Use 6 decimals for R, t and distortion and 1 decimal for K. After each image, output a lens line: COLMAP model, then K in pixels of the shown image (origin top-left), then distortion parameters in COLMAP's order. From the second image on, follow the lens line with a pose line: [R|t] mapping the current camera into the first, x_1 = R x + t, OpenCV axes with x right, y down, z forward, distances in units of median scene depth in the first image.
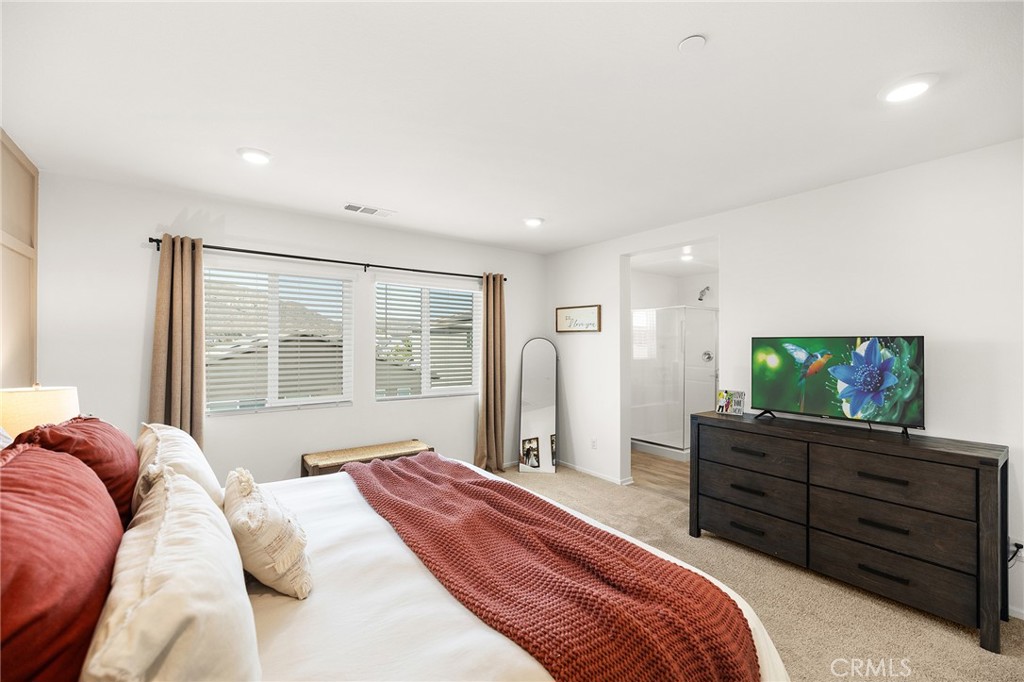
lens RADIAL K [[431.1, 0, 506.8], [0, 431.1, 337.7], [0, 0, 1]] dist [0.002451, -0.000198]
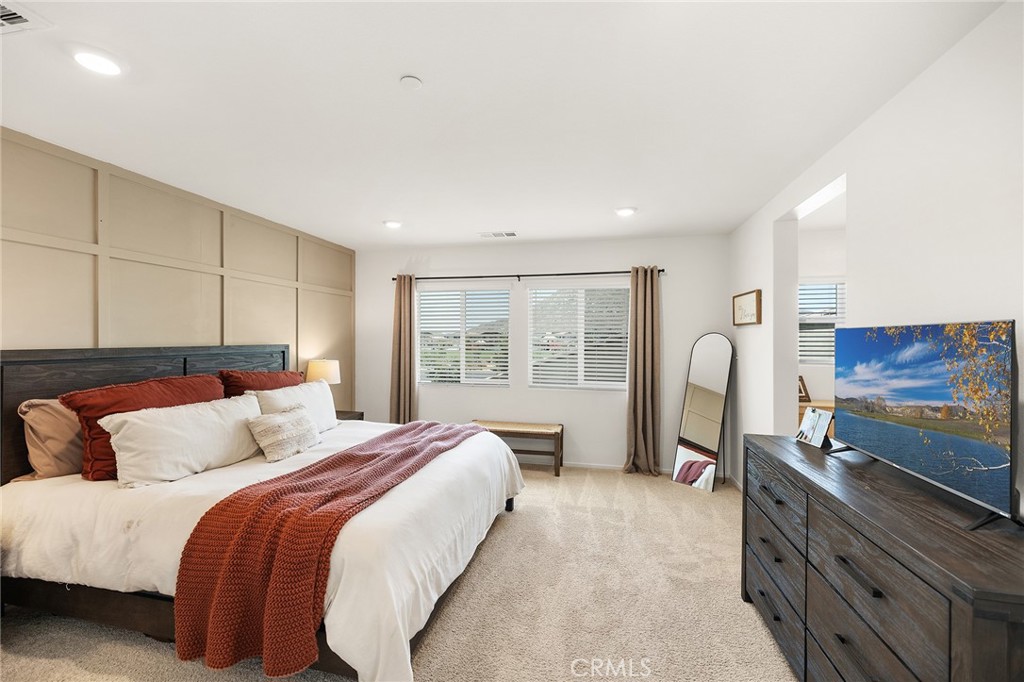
lens RADIAL K [[431.1, 0, 506.8], [0, 431.1, 337.7], [0, 0, 1]] dist [0.002451, -0.000198]
pose [[0.661657, -0.003953, -0.749797, 0.514770], [0.015959, 0.999834, 0.008812, -0.003918], [0.749637, -0.017797, 0.661610, 0.147432]]
